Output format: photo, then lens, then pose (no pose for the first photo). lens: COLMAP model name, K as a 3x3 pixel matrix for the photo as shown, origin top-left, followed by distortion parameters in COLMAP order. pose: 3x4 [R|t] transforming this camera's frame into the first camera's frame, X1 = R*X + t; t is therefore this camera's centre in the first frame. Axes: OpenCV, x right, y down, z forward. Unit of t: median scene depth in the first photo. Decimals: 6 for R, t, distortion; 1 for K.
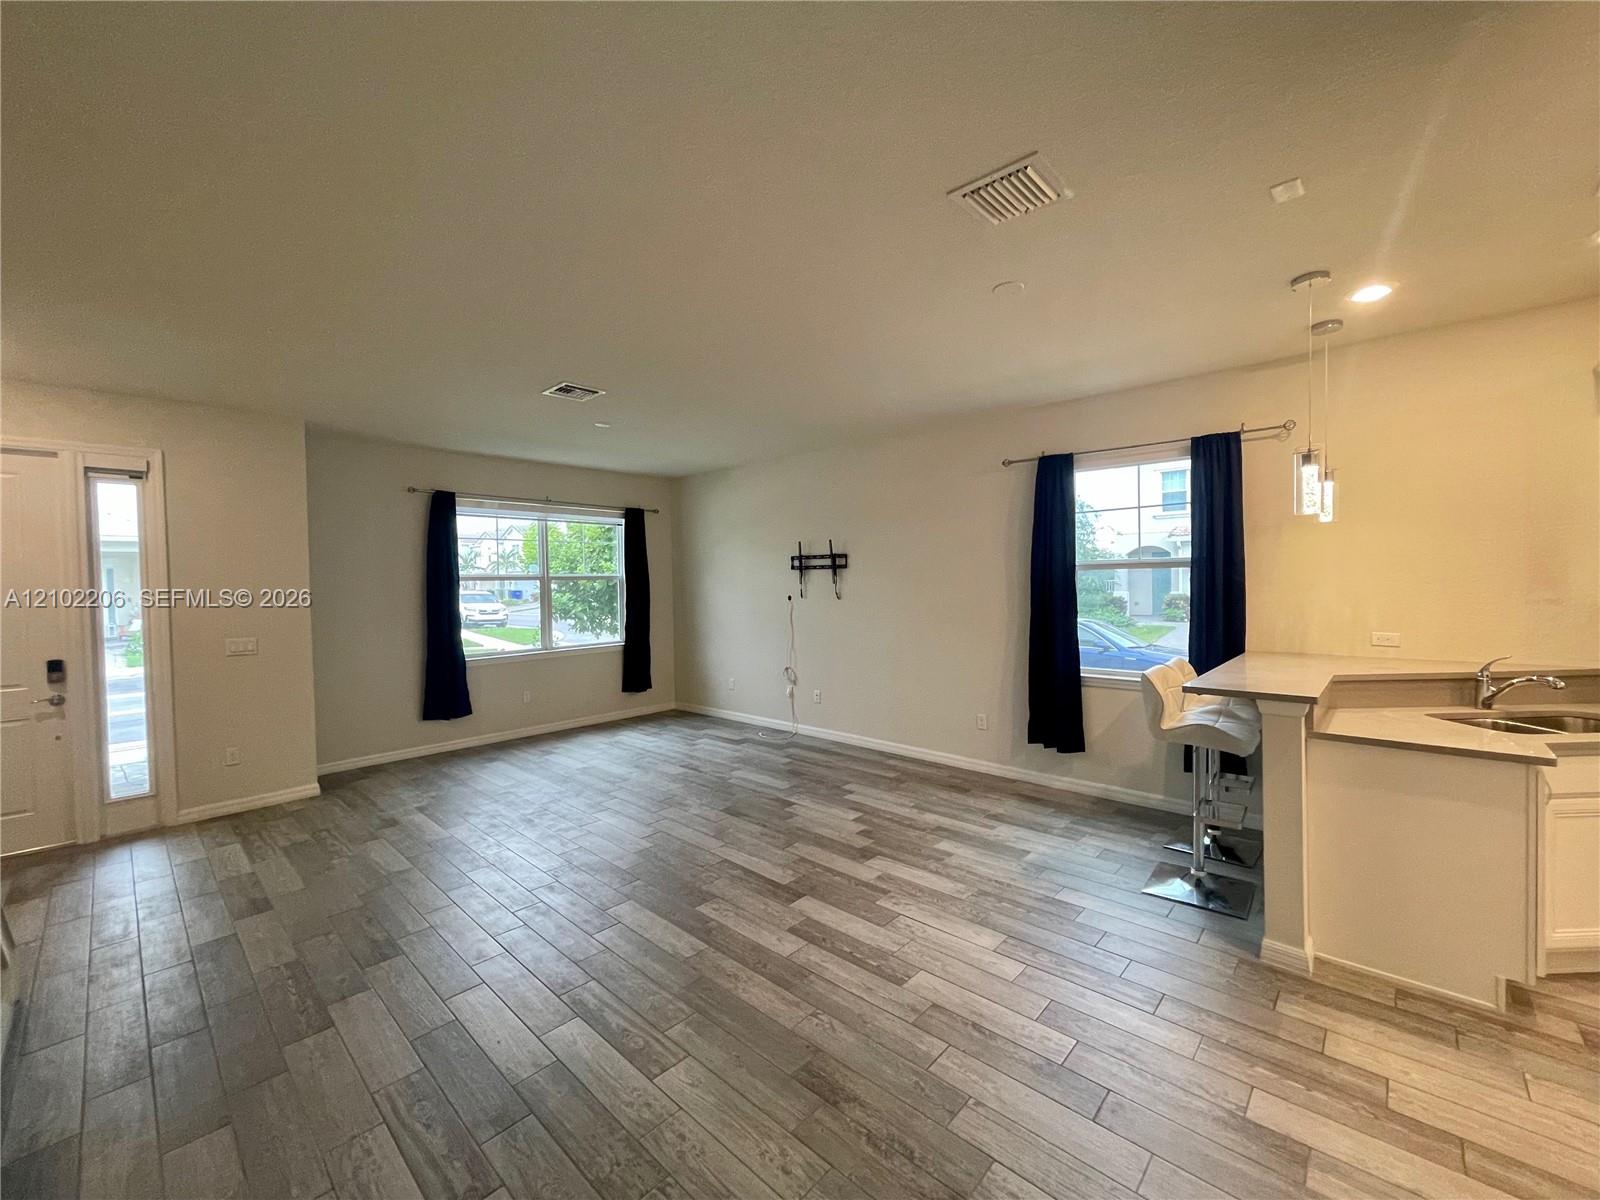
lens RADIAL K [[646.8, 0, 799.9], [0, 646.8, 596.0], [0, 0, 1]] dist [-0.003160, 0.001096]
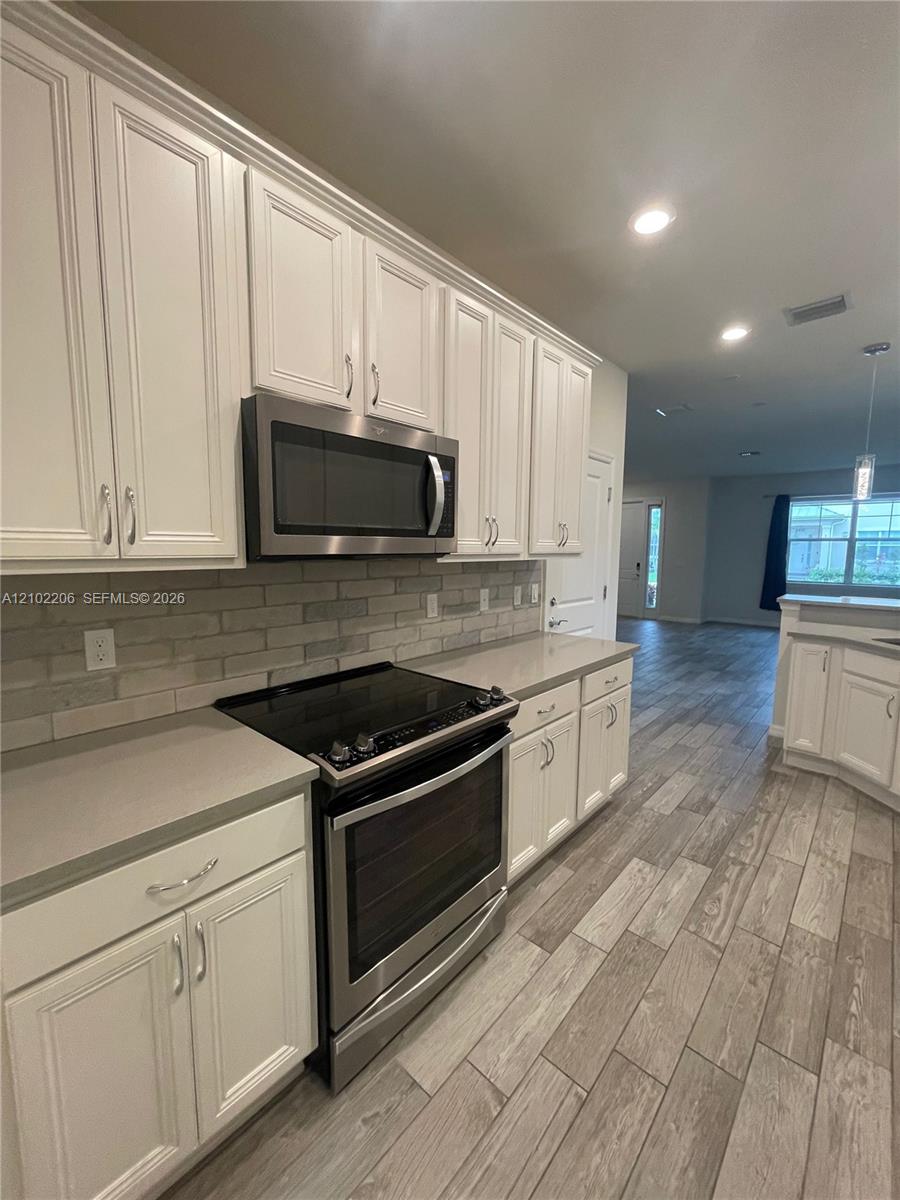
lens RADIAL K [[485.1, 0, 452.5], [0, 485.1, 602.2], [0, 0, 1]] dist [-0.003160, 0.001096]
pose [[0.016487, 0.132921, -0.990989, 1.399241], [-0.035369, 0.990581, 0.132278, 0.001939], [0.999238, 0.032870, 0.021034, -0.029426]]
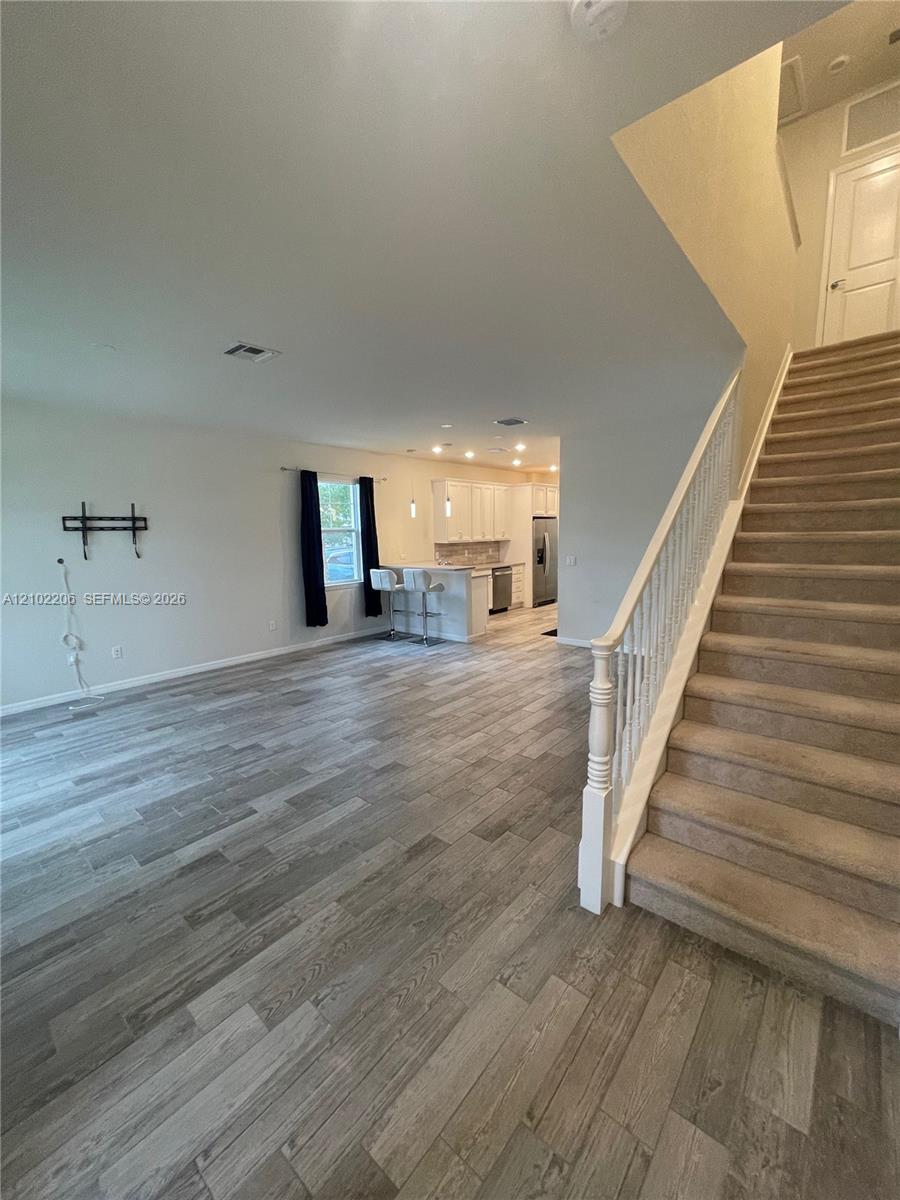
lens RADIAL K [[485.1, 0, 454.3], [0, 485.1, 600.7], [0, 0, 1]] dist [-0.003160, 0.001096]
pose [[-0.048845, -0.127040, 0.990694, -1.250989], [0.042797, 0.990701, 0.129151, -0.010987], [-0.997889, 0.048707, -0.042954, 0.768278]]
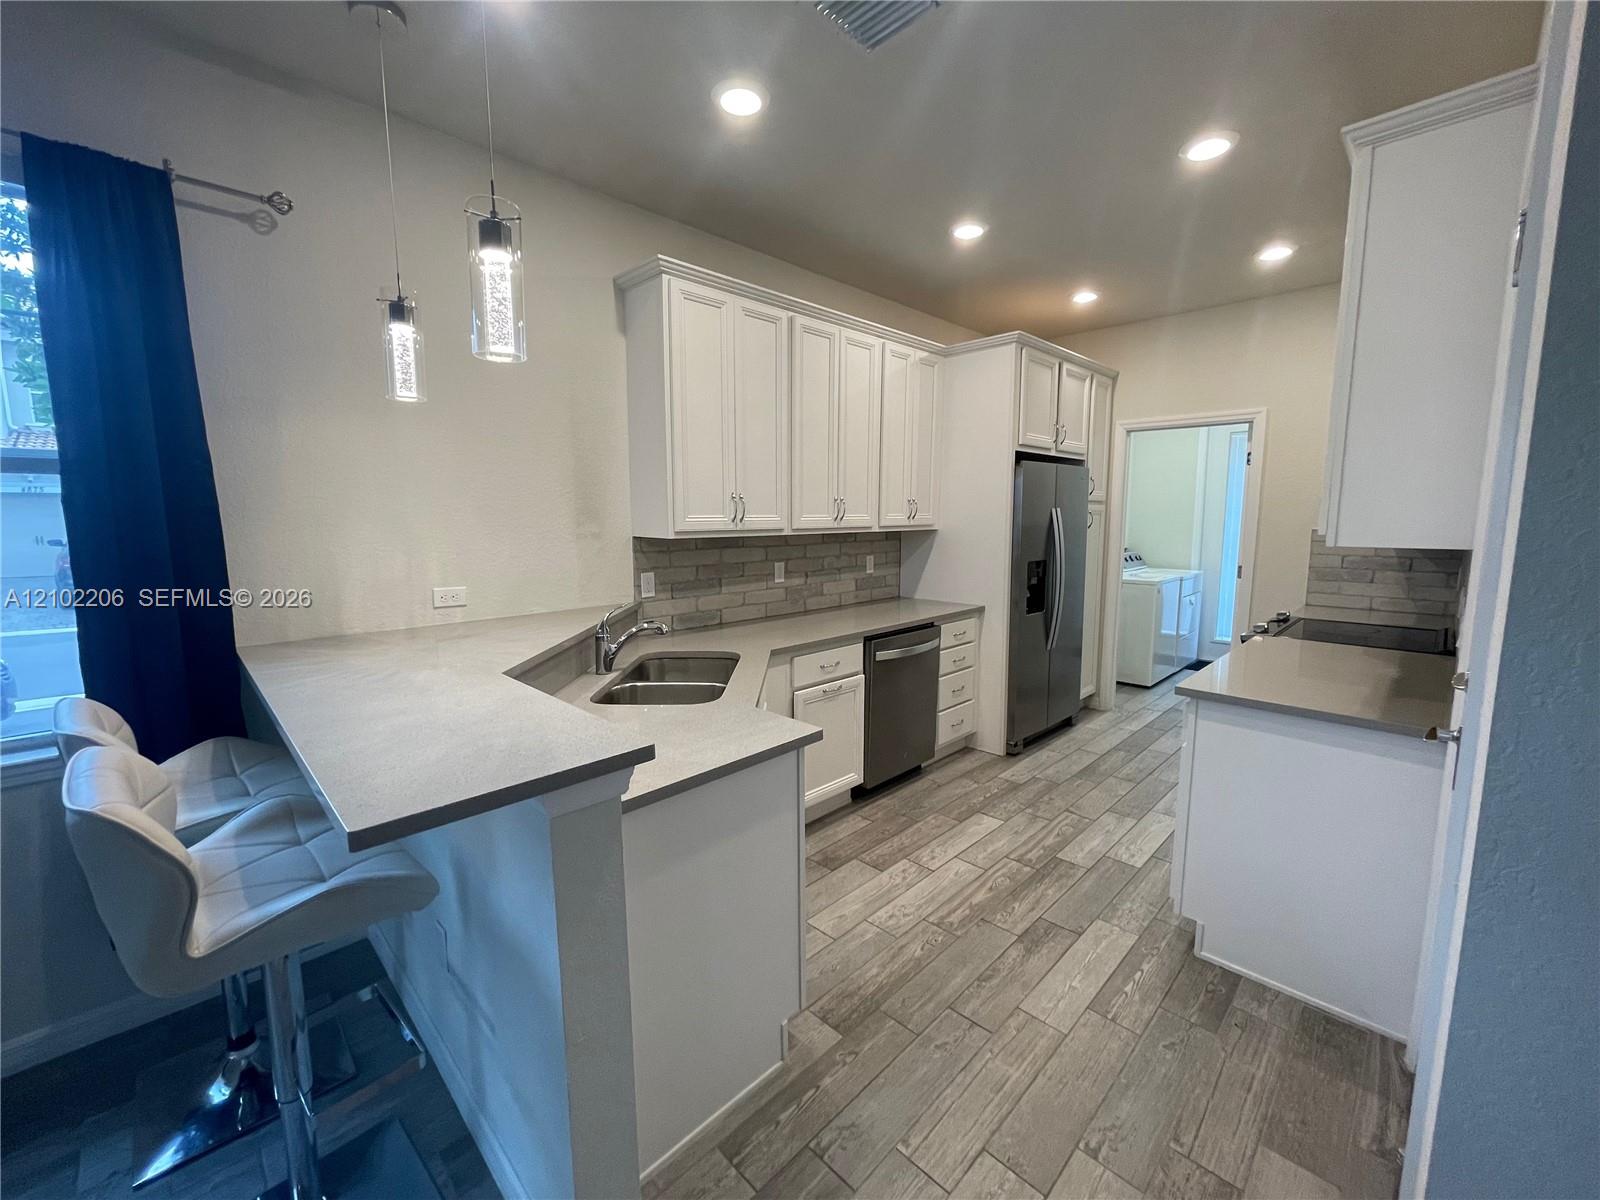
lens RADIAL K [[646.8, 0, 799.0], [0, 646.8, 591.9], [0, 0, 1]] dist [-0.003160, 0.001096]
pose [[0.038744, -0.103008, 0.993926, 0.212436], [0.025076, 0.994460, 0.102086, 0.000830], [-0.998934, 0.020969, 0.041113, 0.534098]]
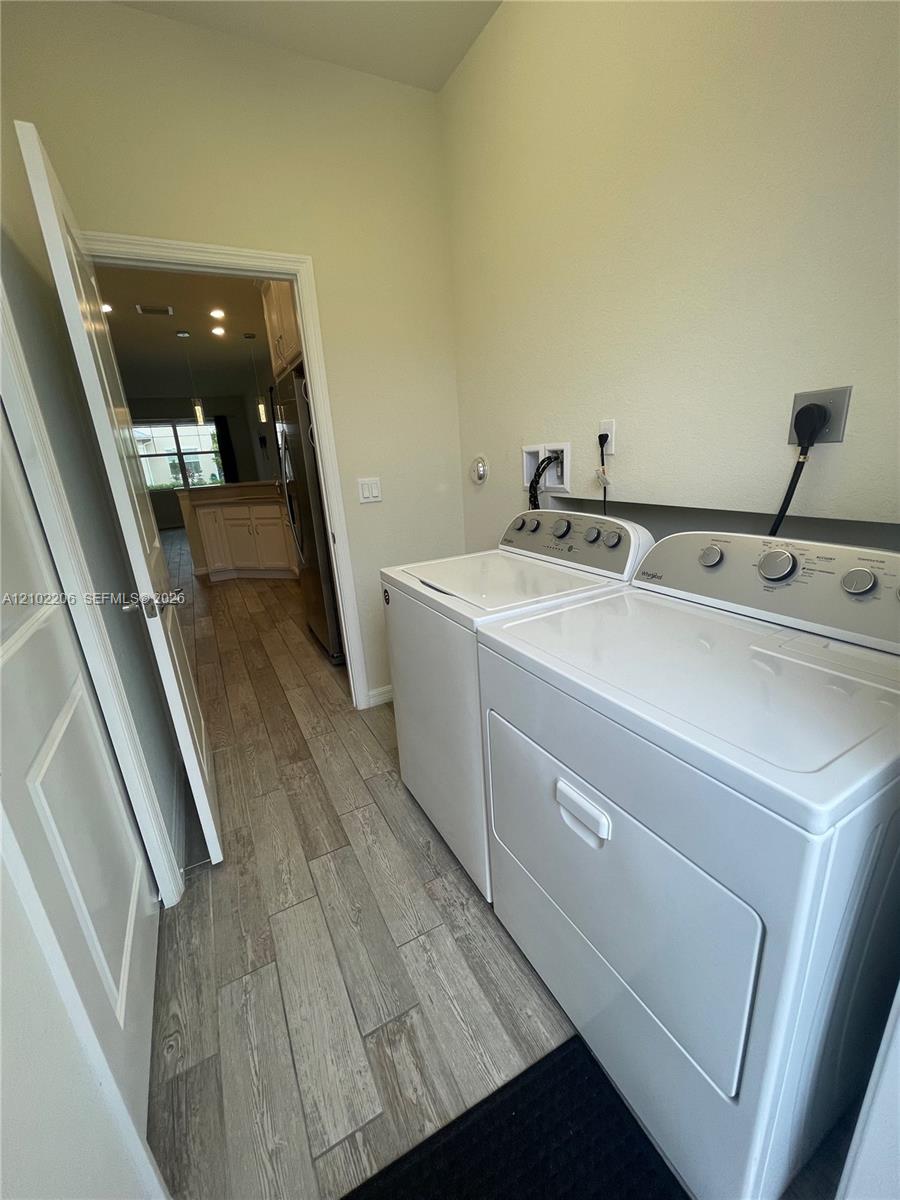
lens RADIAL K [[485.1, 0, 452.4], [0, 485.1, 598.7], [0, 0, 1]] dist [-0.003160, 0.001096]
pose [[0.944596, 0.056087, -0.323408, 1.782843], [0.036252, 0.961438, 0.272621, 0.043280], [0.326227, -0.269241, 0.906138, -0.535888]]
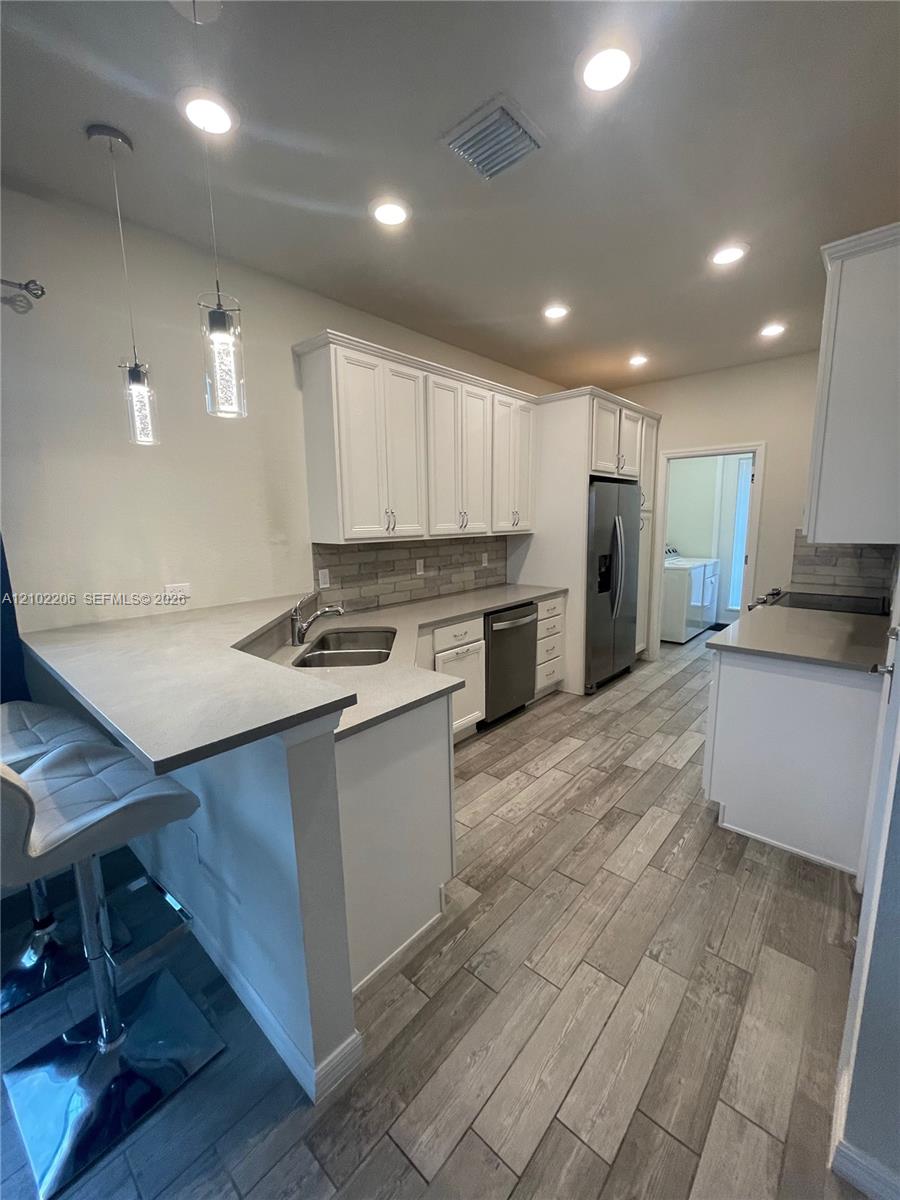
lens RADIAL K [[485.1, 0, 453.6], [0, 485.1, 599.1], [0, 0, 1]] dist [-0.003160, 0.001096]
pose [[-0.024745, -0.142978, 0.989416, 0.194267], [0.039949, 0.988788, 0.143886, -0.004232], [-0.998895, 0.043087, -0.018756, 0.553900]]
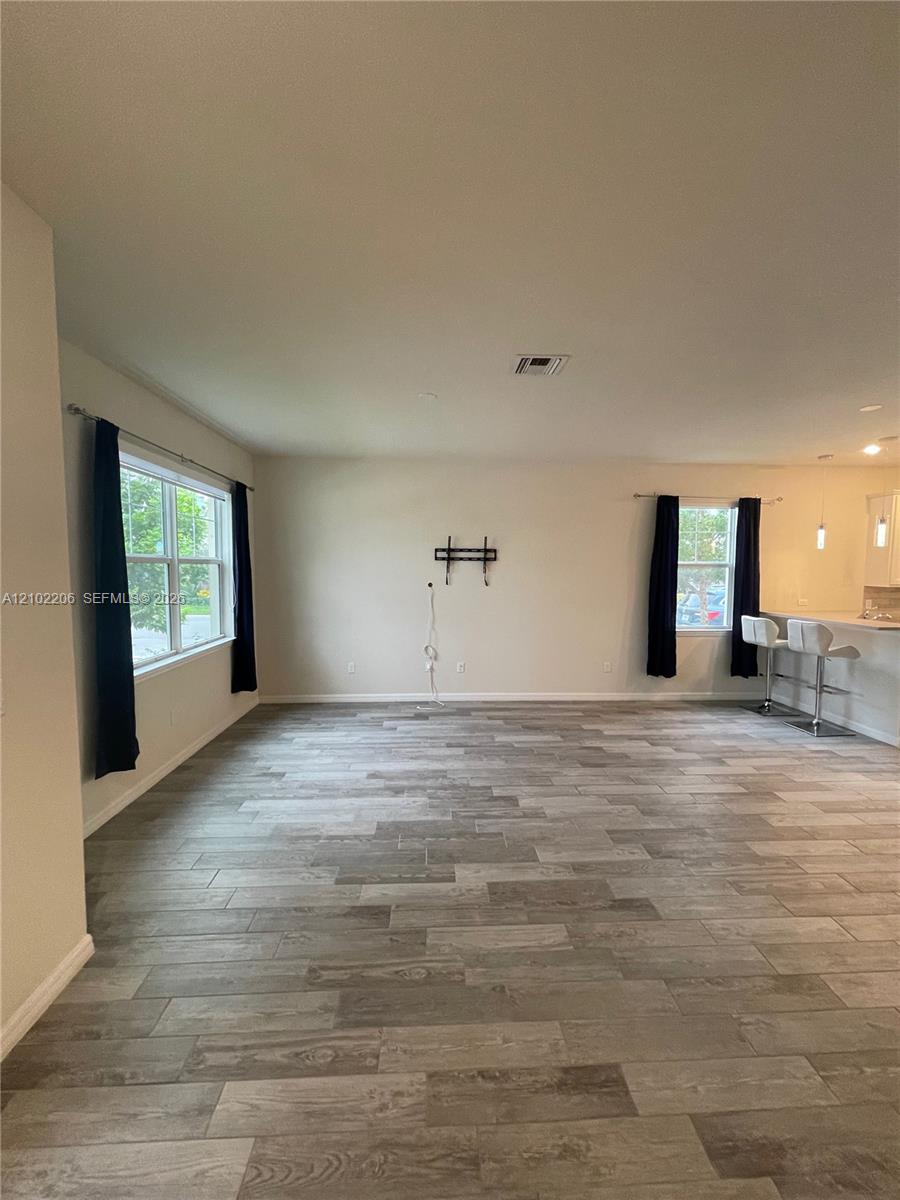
lens RADIAL K [[485.1, 0, 454.8], [0, 485.1, 600.5], [0, 0, 1]] dist [-0.003160, 0.001096]
pose [[0.695166, -0.028304, 0.718292, -1.003378], [0.000122, 0.999229, 0.039256, -0.005174], [-0.718849, -0.027202, 0.694634, 0.622366]]
